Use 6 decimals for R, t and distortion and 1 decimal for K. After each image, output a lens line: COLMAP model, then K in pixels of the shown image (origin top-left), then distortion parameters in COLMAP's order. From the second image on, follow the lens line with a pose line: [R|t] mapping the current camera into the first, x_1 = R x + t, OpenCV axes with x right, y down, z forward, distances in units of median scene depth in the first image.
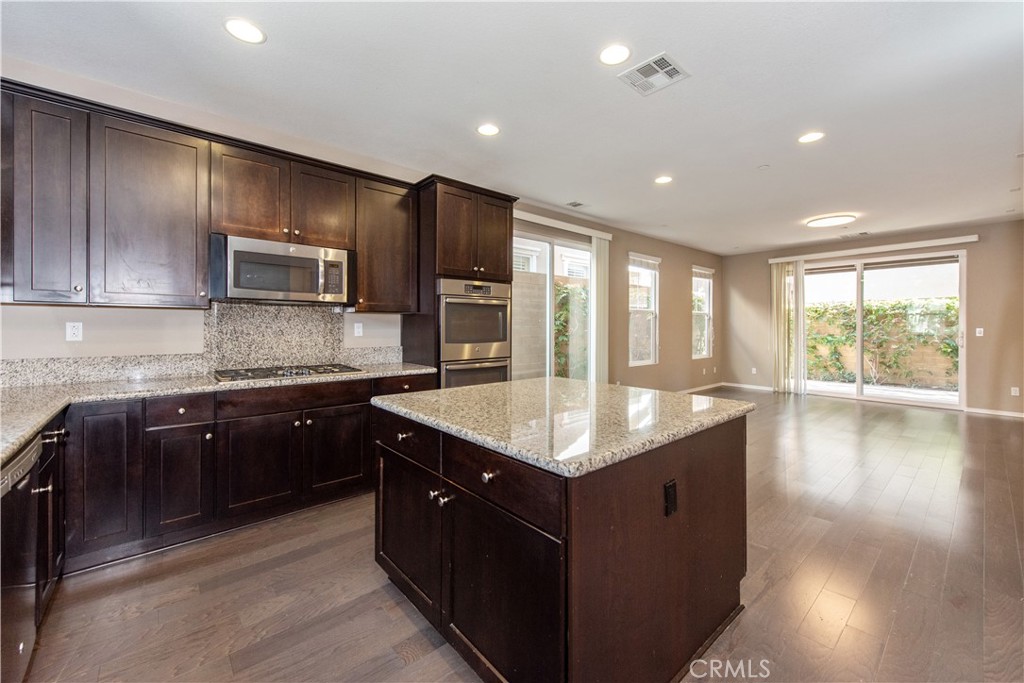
lens RADIAL K [[408.9, 0, 509.6], [0, 408.9, 325.5], [0, 0, 1]] dist [0.007909, 0.000208]
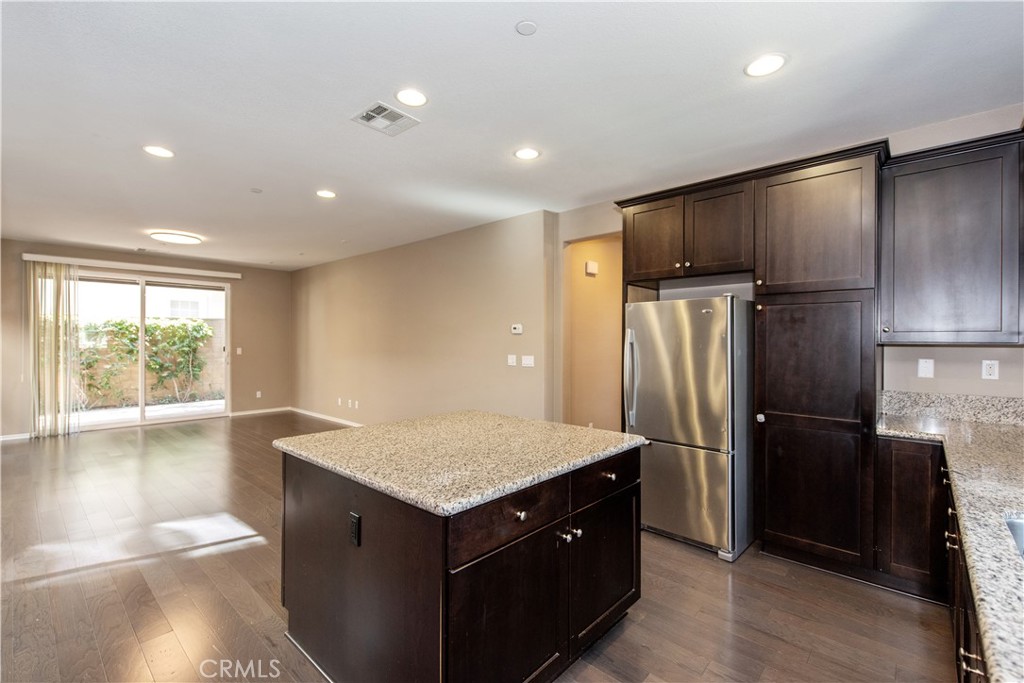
lens RADIAL K [[452.7, 0, 510.0], [0, 452.7, 341.7], [0, 0, 1]] dist [-0.004694, -0.000360]
pose [[-0.121515, 0.001368, 0.992589, -0.270484], [-0.004193, 0.999989, -0.001892, -0.010487], [-0.992581, -0.004391, -0.121508, 0.284296]]
